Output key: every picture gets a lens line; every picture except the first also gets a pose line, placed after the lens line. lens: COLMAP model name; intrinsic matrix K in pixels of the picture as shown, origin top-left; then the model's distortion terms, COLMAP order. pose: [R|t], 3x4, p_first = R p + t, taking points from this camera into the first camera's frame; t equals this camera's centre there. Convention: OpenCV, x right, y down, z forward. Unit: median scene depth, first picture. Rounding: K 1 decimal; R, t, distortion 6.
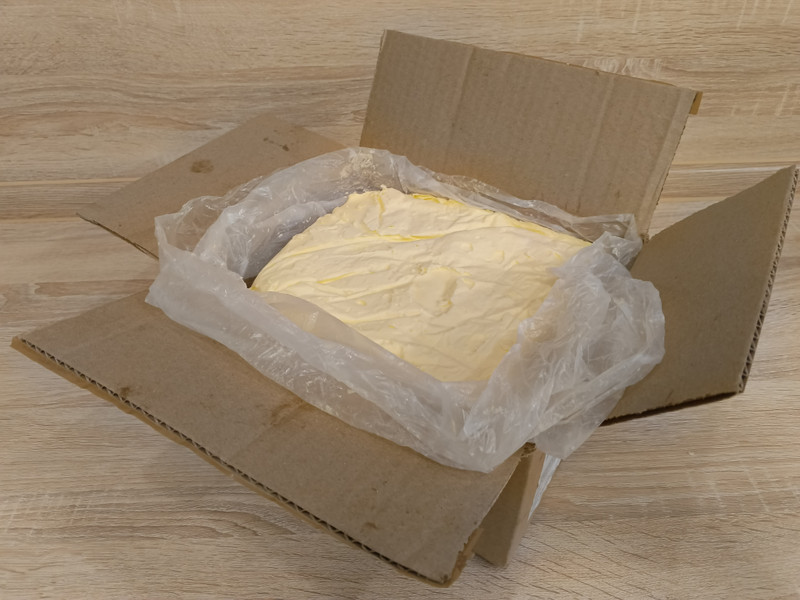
lens RADIAL K [[602.9, 0, 398.8], [0, 602.9, 300.5], [0, 0, 1]] dist [-0.039372, 0.020774]
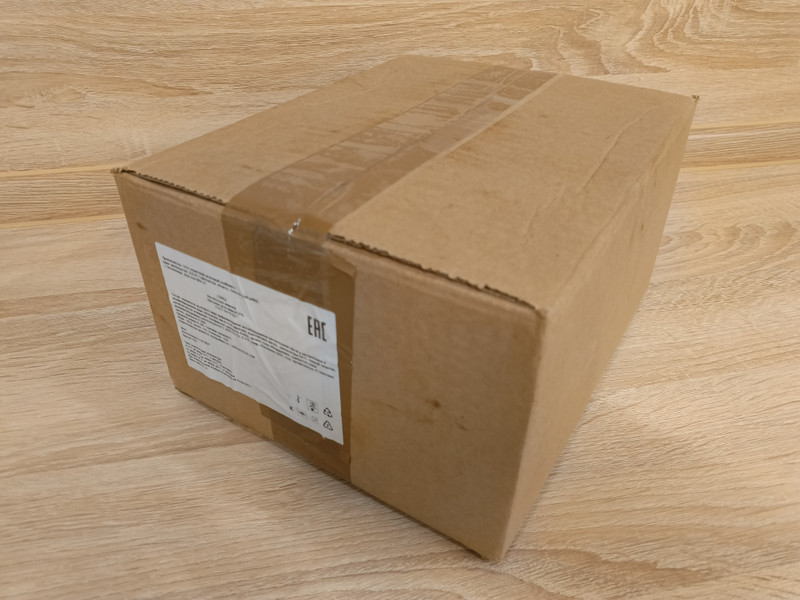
lens RADIAL K [[602.9, 0, 400.1], [0, 602.9, 300.7], [0, 0, 1]] dist [-0.039372, 0.020774]
pose [[0.987093, -0.076522, 0.140686, -0.190769], [0.089977, 0.991695, -0.091902, 0.070523], [-0.132485, 0.103374, 0.985780, 0.244454]]
